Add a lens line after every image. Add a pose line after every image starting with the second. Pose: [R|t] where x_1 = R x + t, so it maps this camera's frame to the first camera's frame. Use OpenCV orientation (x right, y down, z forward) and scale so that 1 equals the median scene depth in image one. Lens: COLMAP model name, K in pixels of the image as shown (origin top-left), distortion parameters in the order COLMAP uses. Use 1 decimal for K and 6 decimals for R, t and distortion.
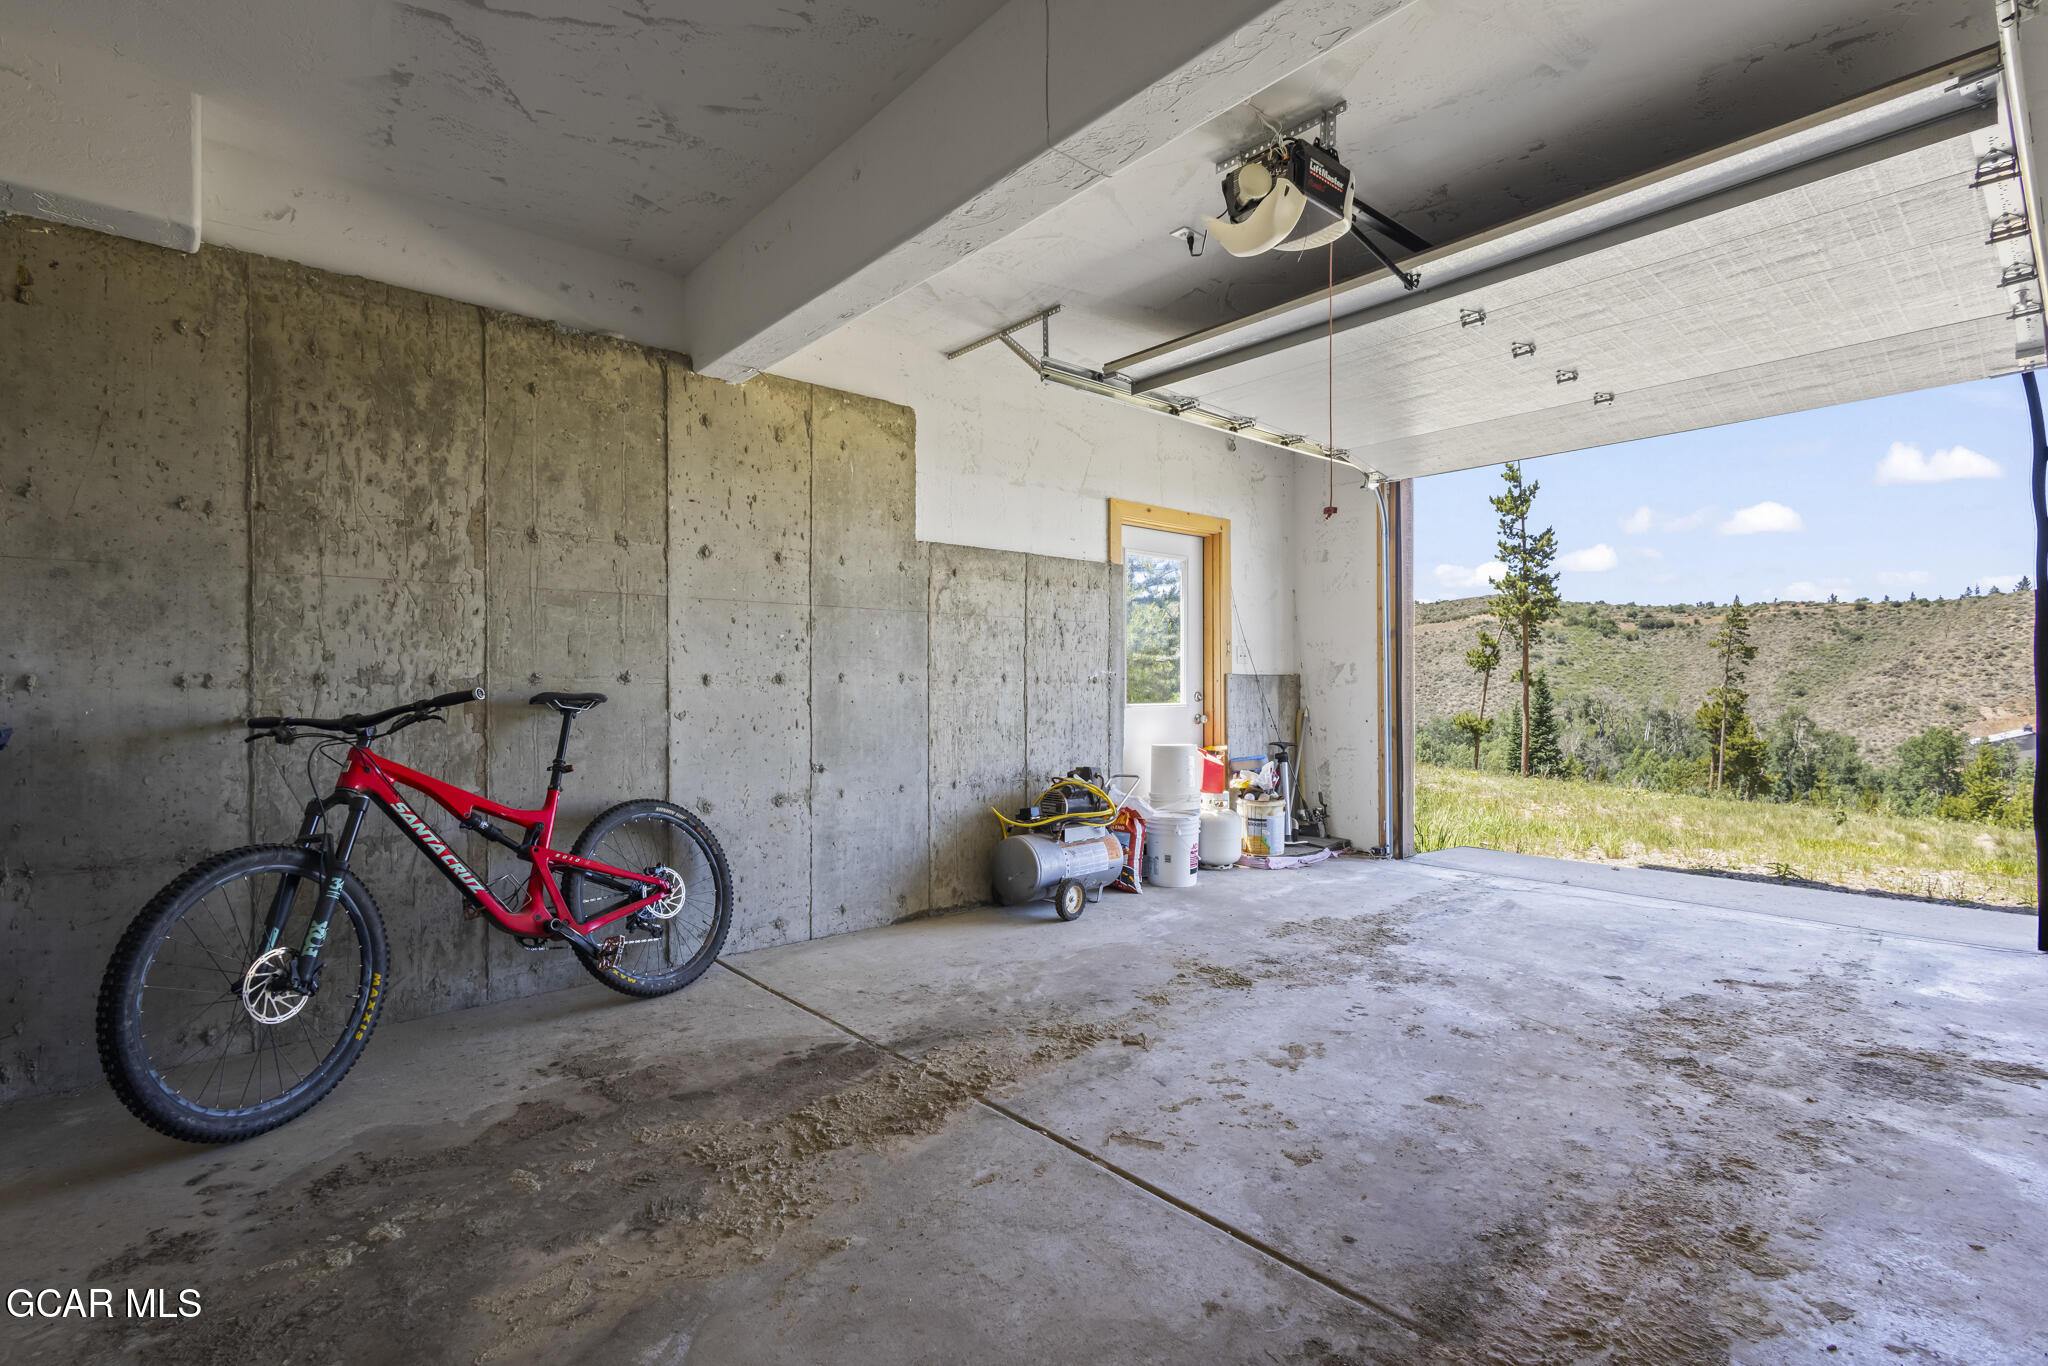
lens RADIAL K [[959.4, 0, 1036.0], [0, 959.4, 673.2], [0, 0, 1]] dist [0.009162, 0.000196]
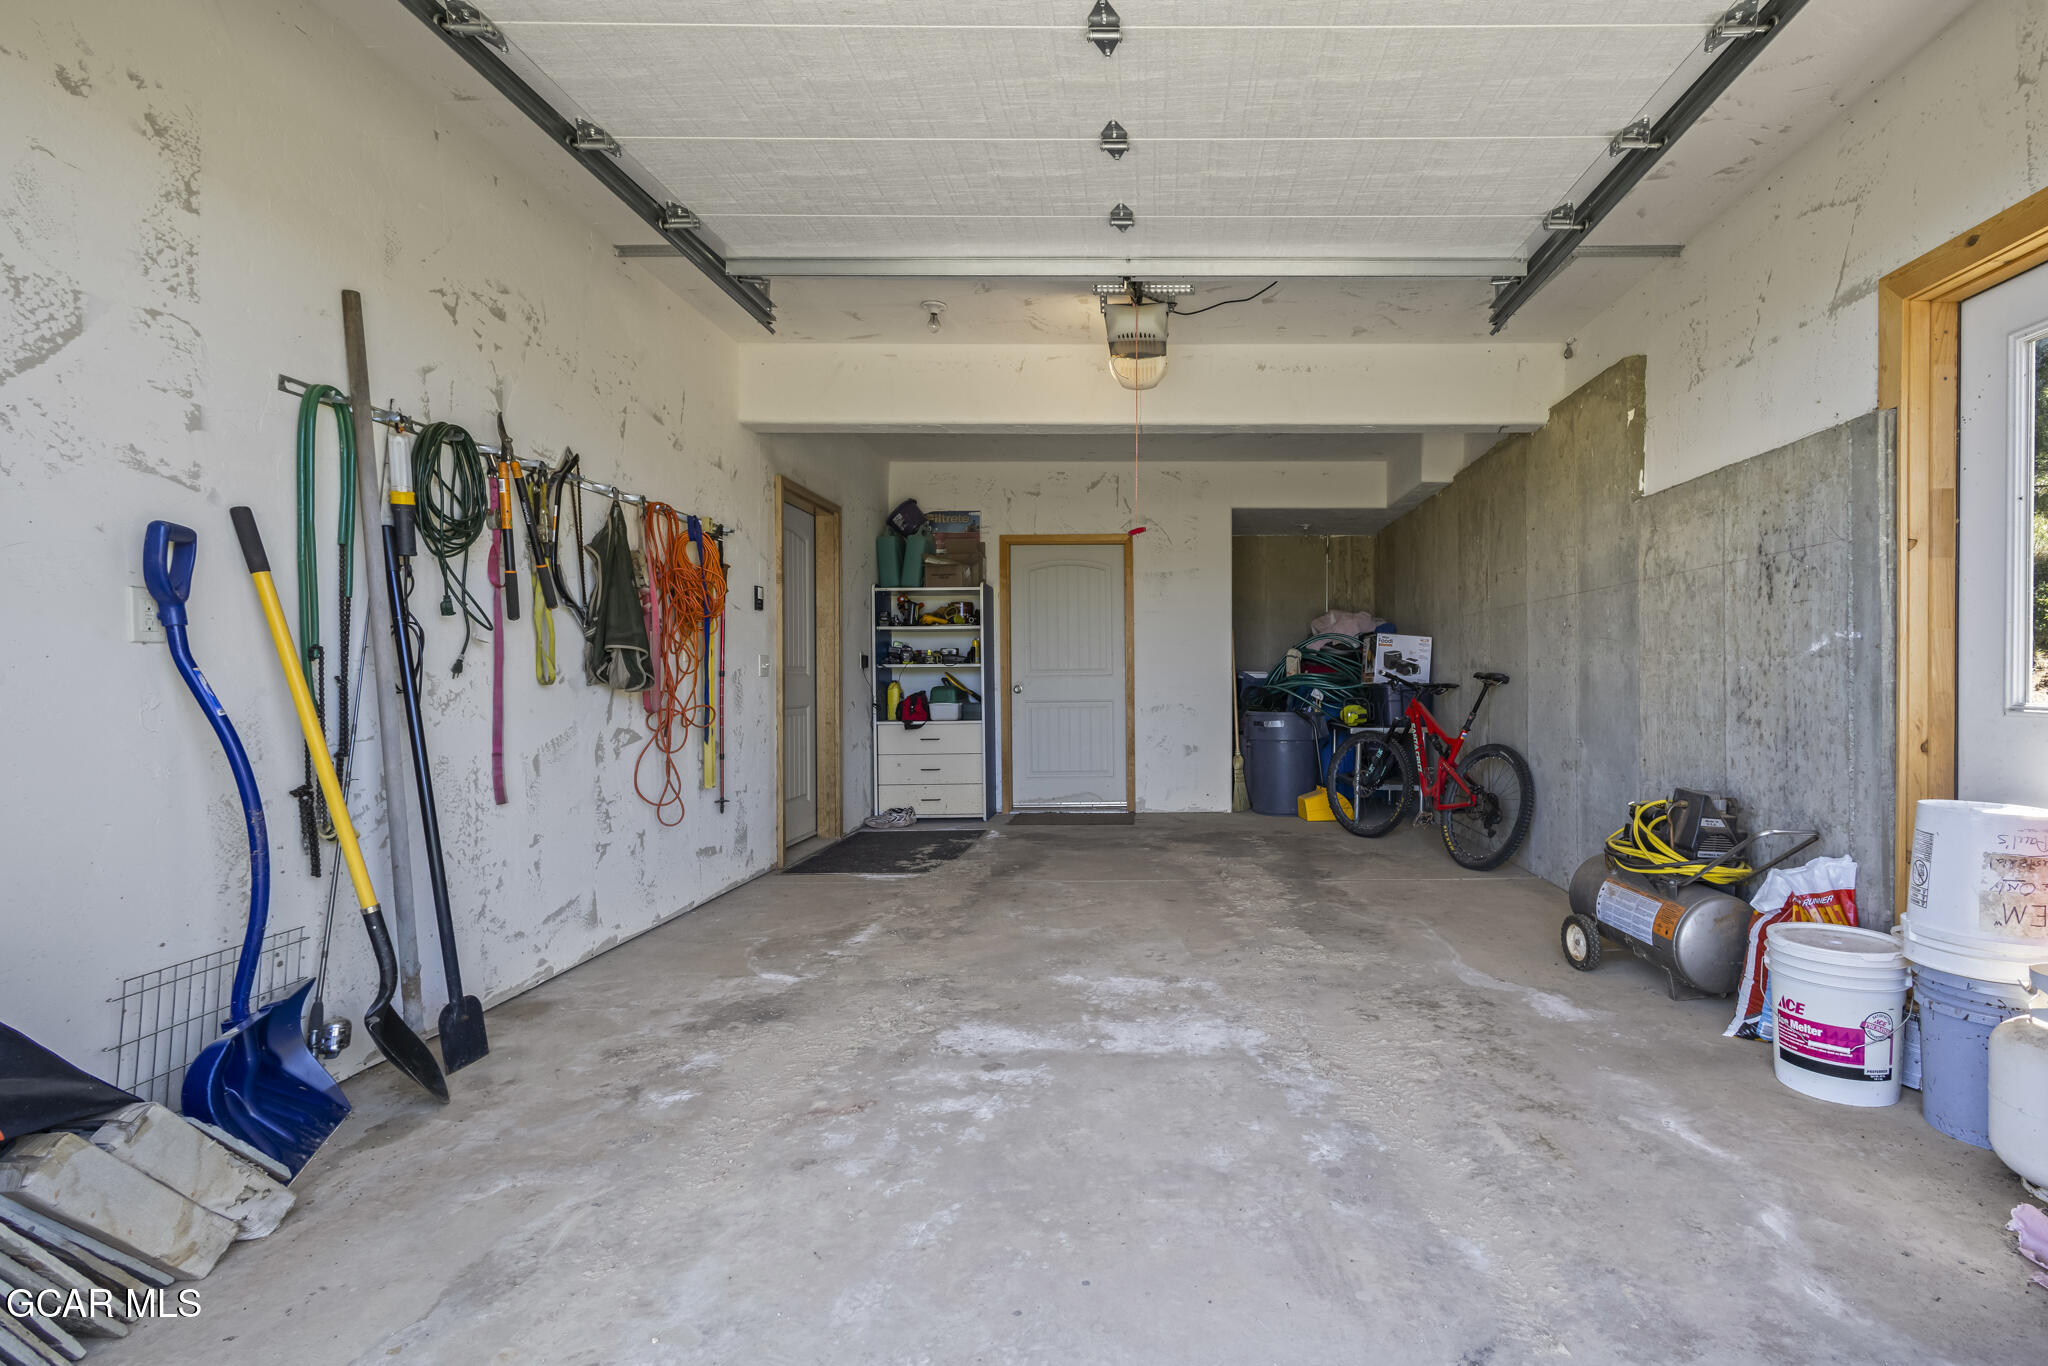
lens RADIAL K [[959.4, 0, 1036.0], [0, 959.4, 673.2], [0, 0, 1]] dist [0.009162, 0.000196]
pose [[-0.743176, -0.004295, -0.669082, 0.834541], [0.005287, 0.999910, -0.012292, 0.026657], [0.669075, -0.012672, -0.743087, 1.226022]]
